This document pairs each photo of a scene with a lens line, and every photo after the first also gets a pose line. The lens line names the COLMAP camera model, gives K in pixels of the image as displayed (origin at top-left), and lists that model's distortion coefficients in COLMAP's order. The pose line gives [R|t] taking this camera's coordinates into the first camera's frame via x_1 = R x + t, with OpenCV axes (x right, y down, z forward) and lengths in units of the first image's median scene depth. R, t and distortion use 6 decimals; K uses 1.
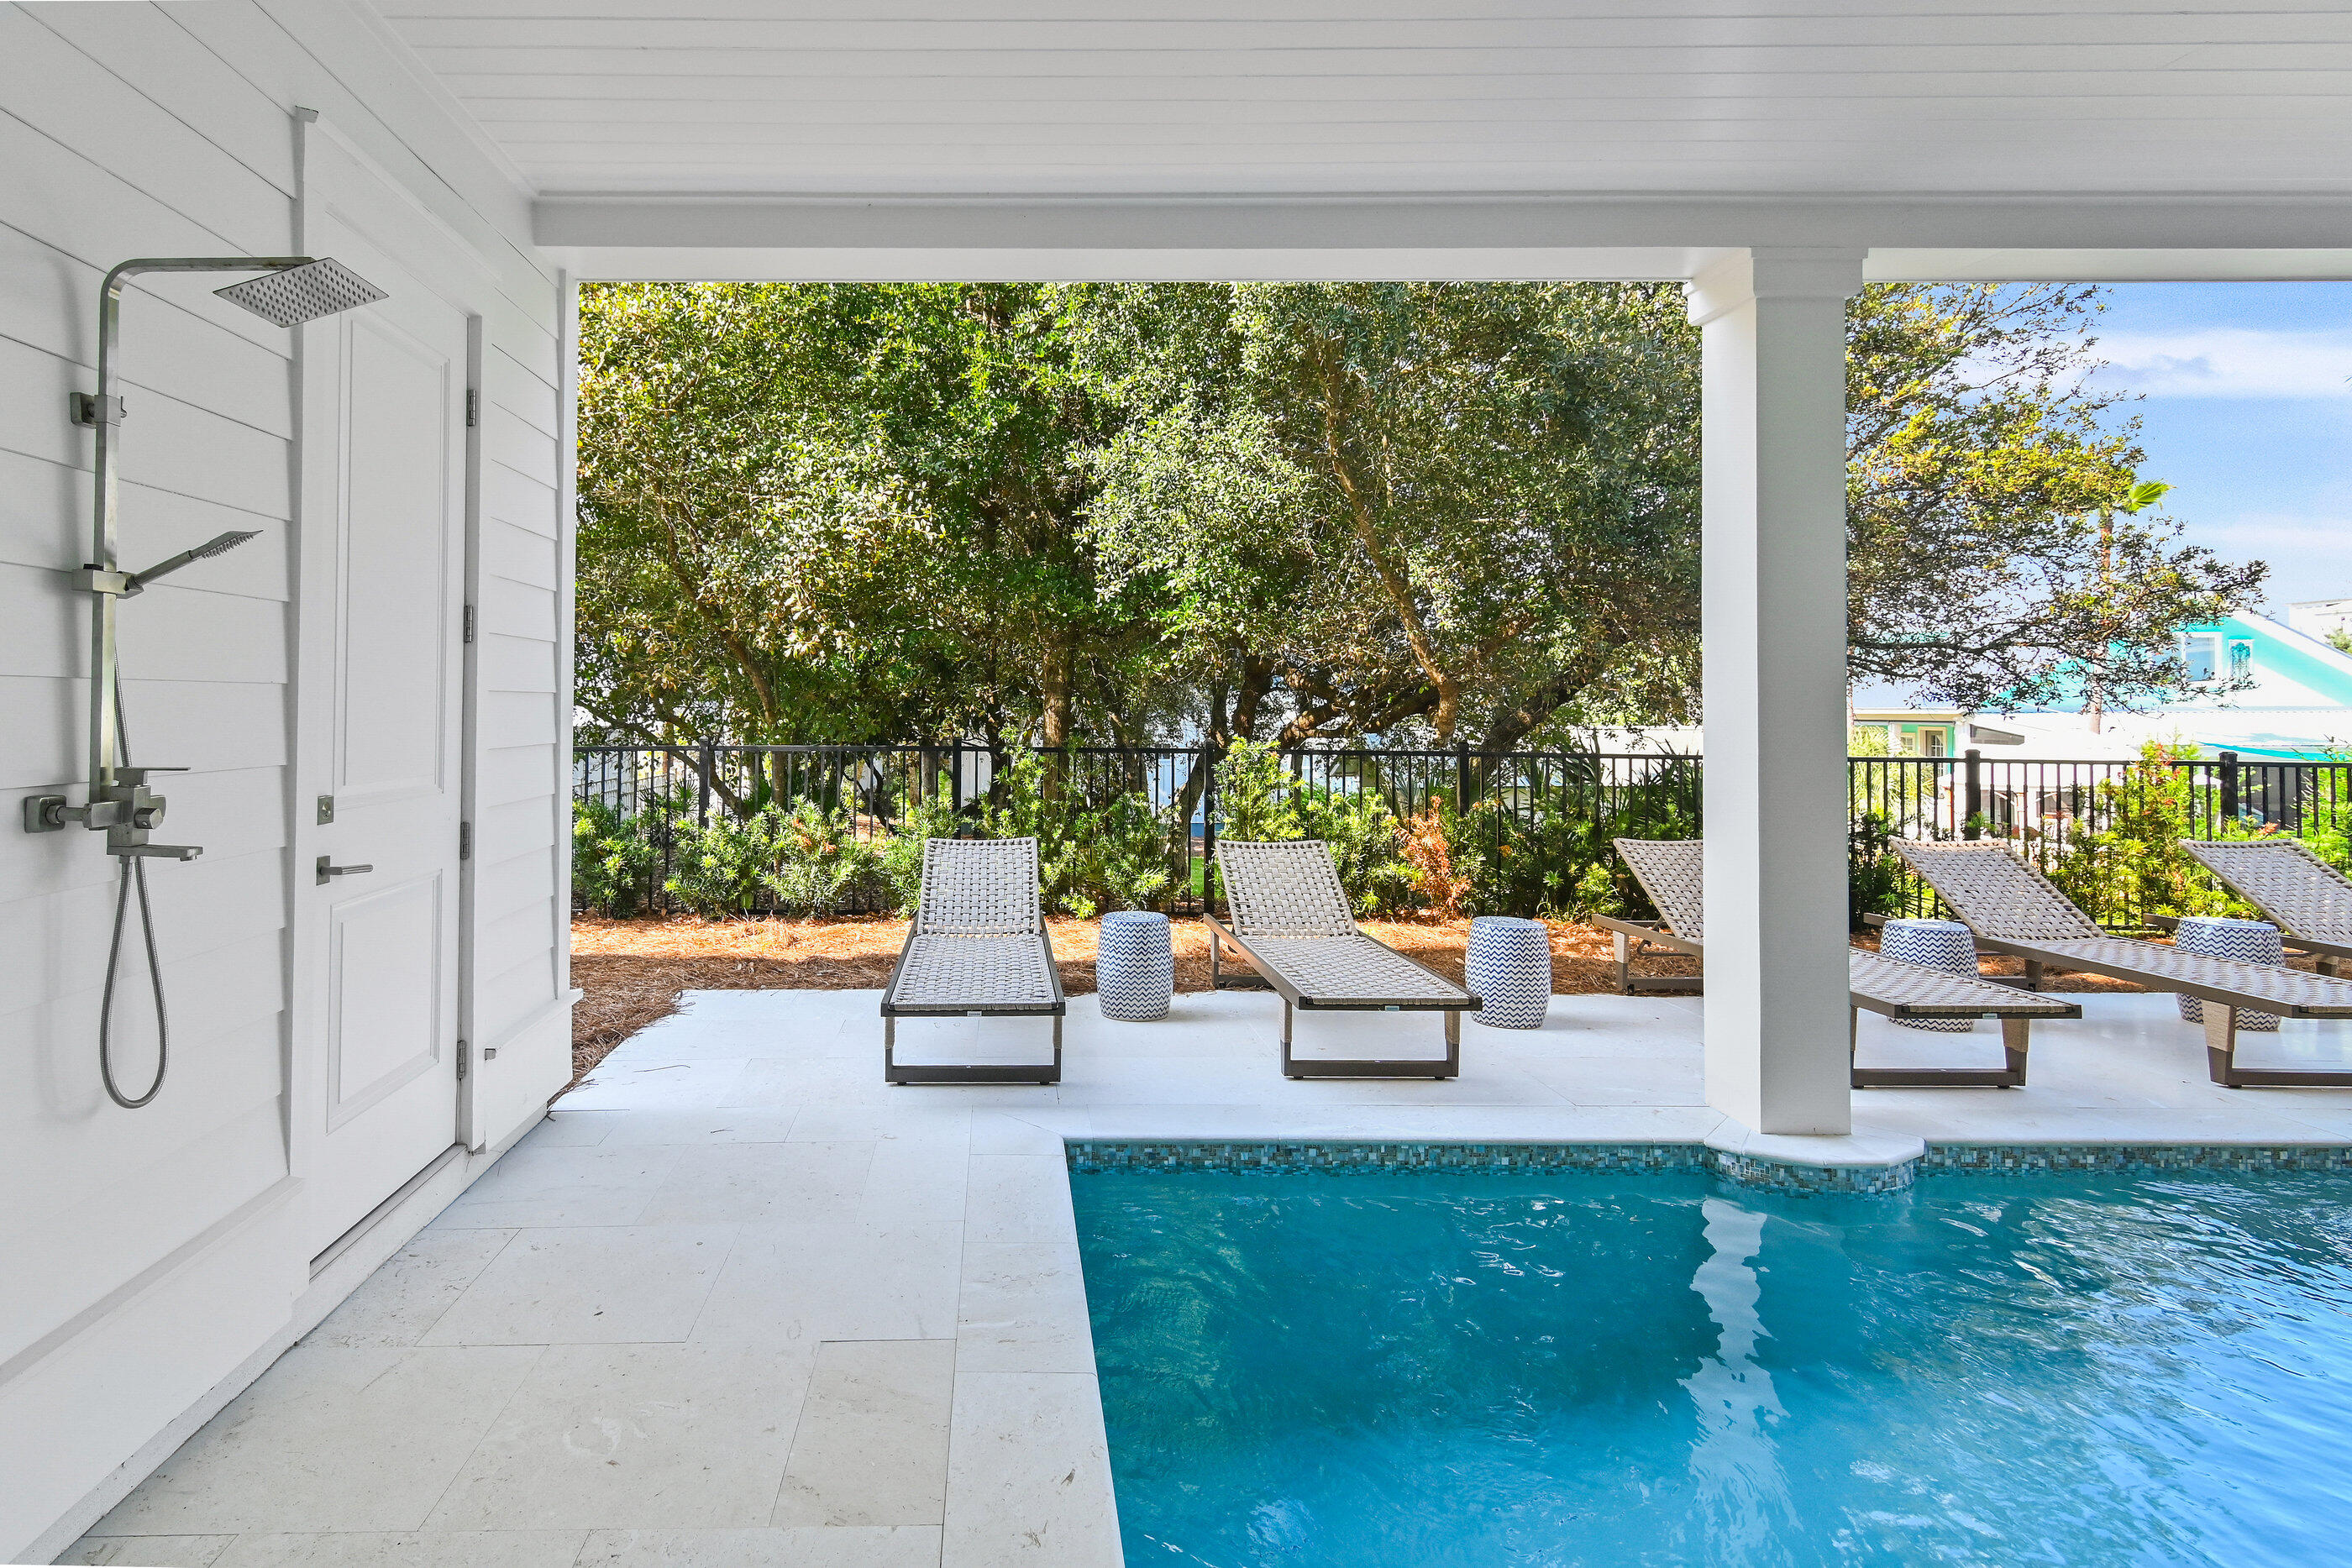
lens RADIAL K [[1149.9, 0, 1136.0], [0, 1149.9, 666.3], [0, 0, 1]] dist [0.001558, 0.000040]
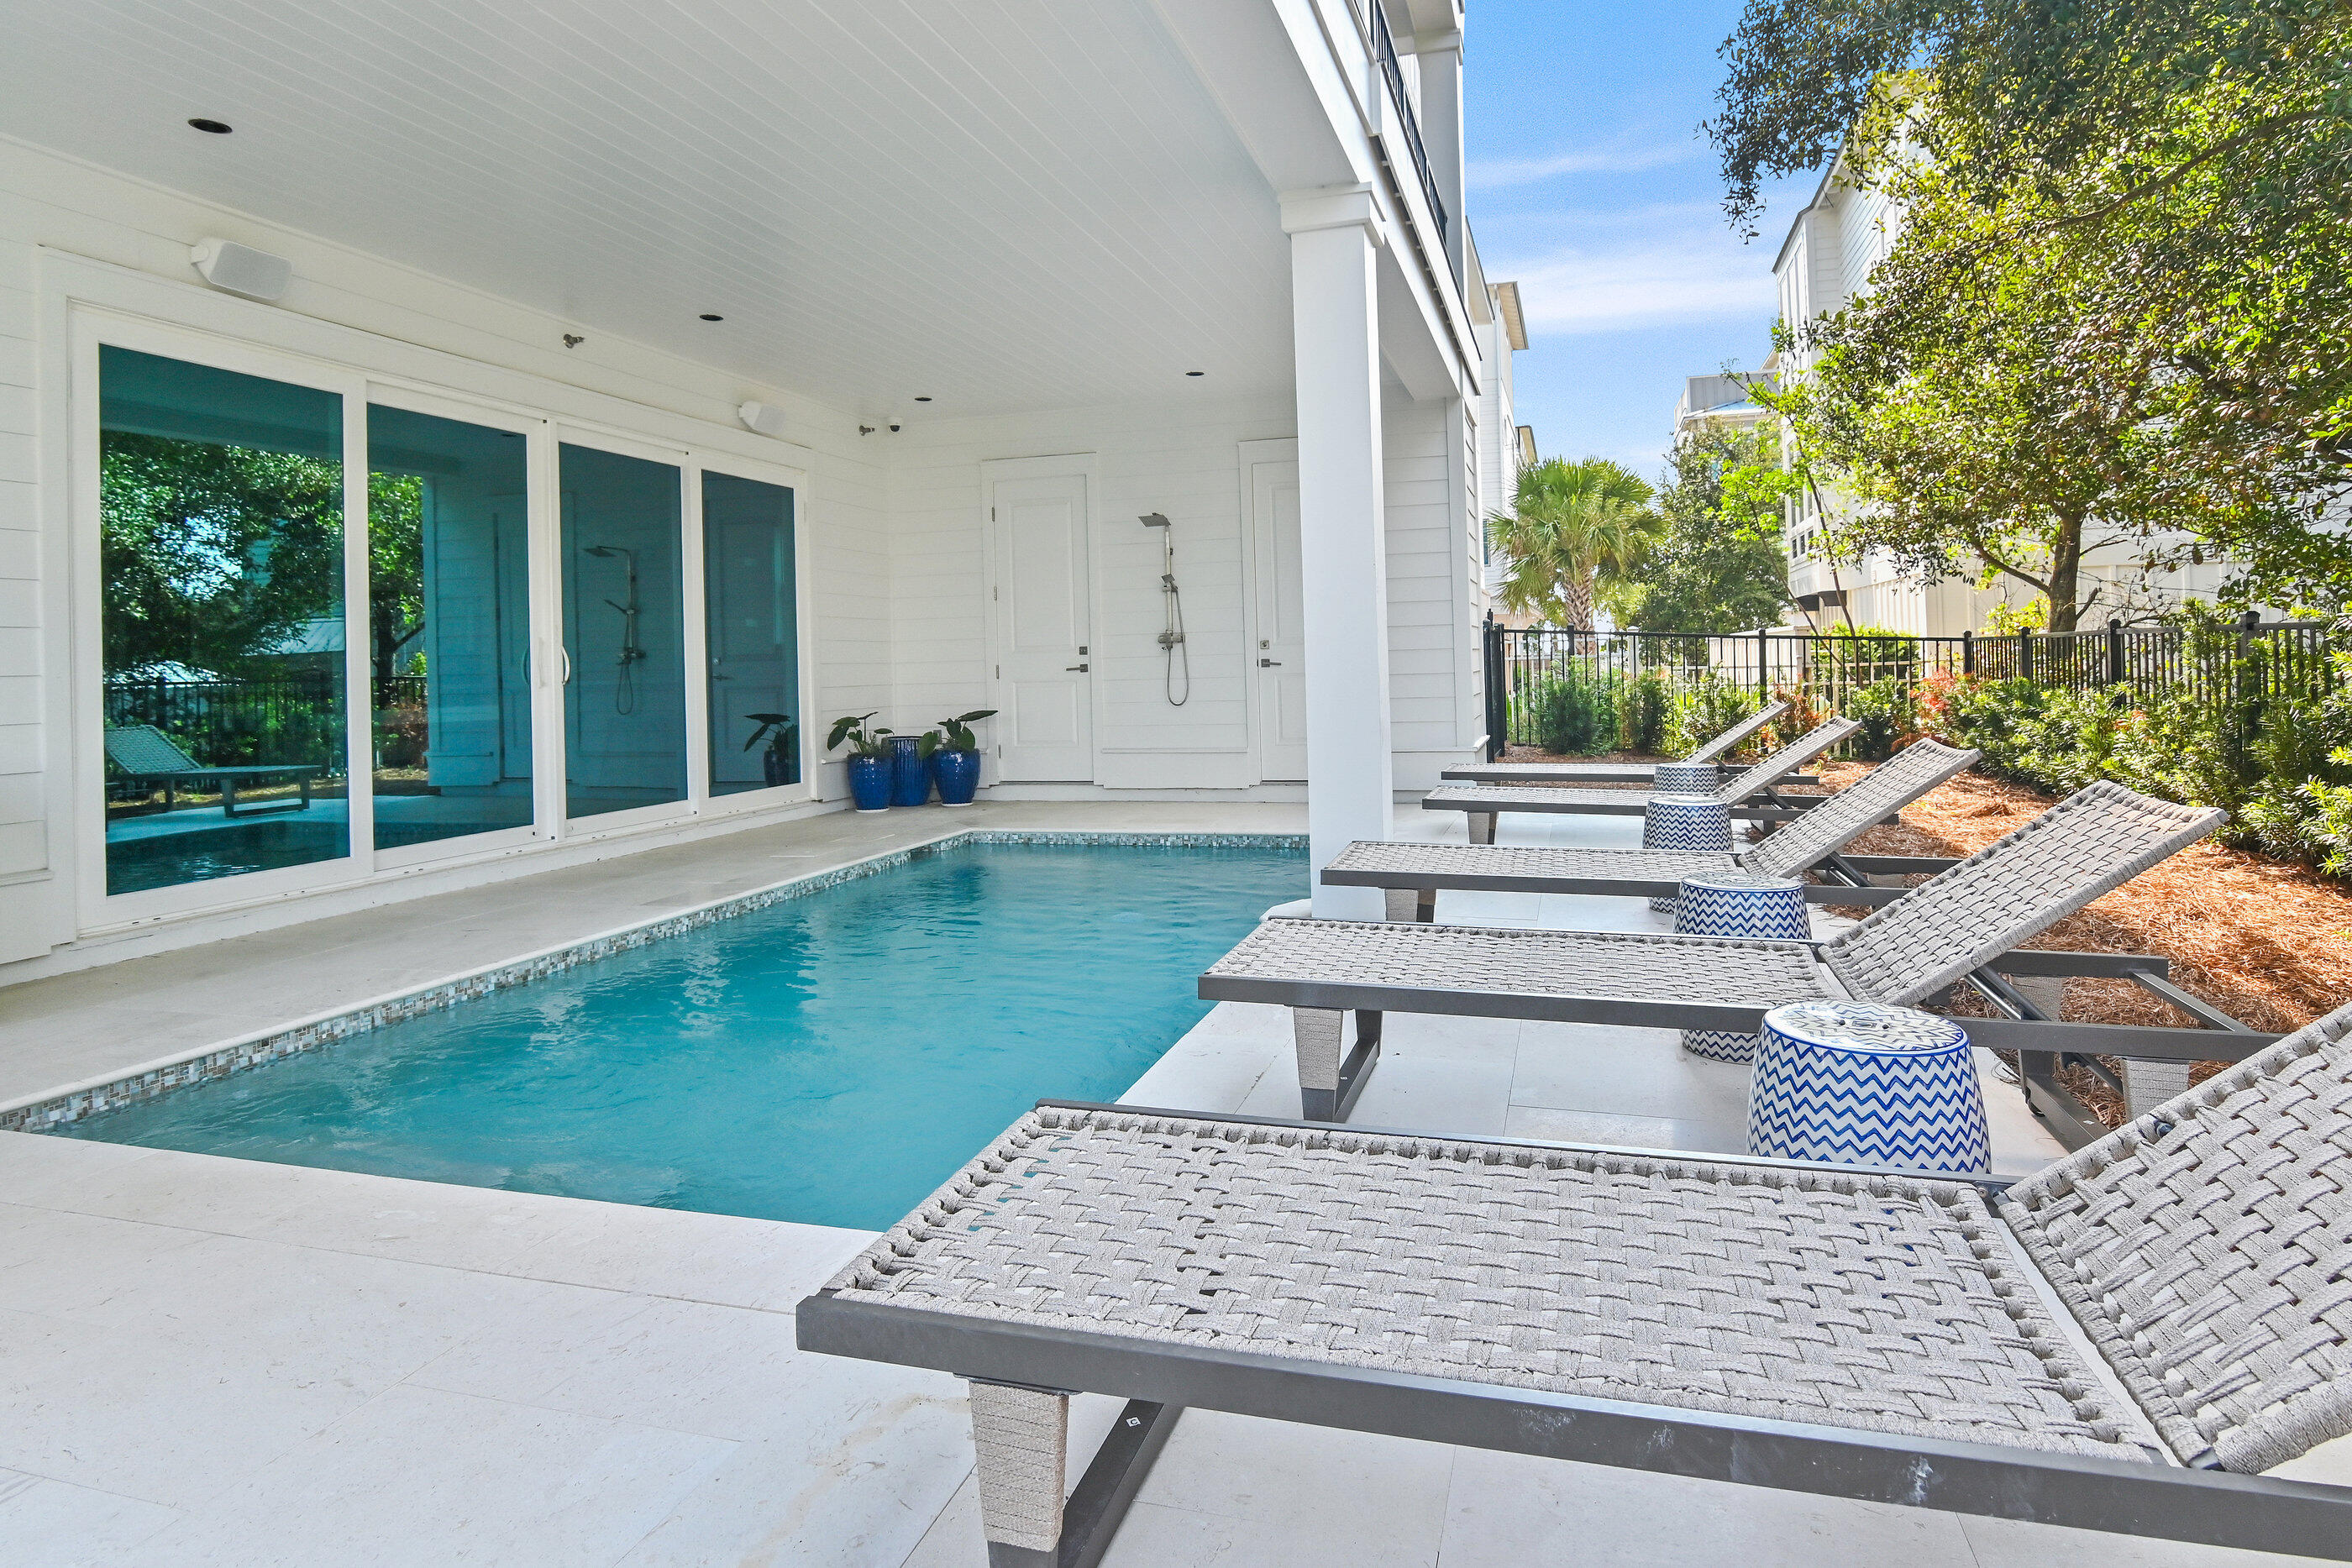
lens RADIAL K [[1253.0, 0, 1227.7], [0, 1253.0, 662.9], [0, 0, 1]] dist [-0.009786, -0.002222]
pose [[-0.271524, 0.003900, -0.962424, 1.905136], [0.075271, 0.997015, -0.017195, 0.155154], [0.959484, -0.077112, -0.271007, 1.268622]]
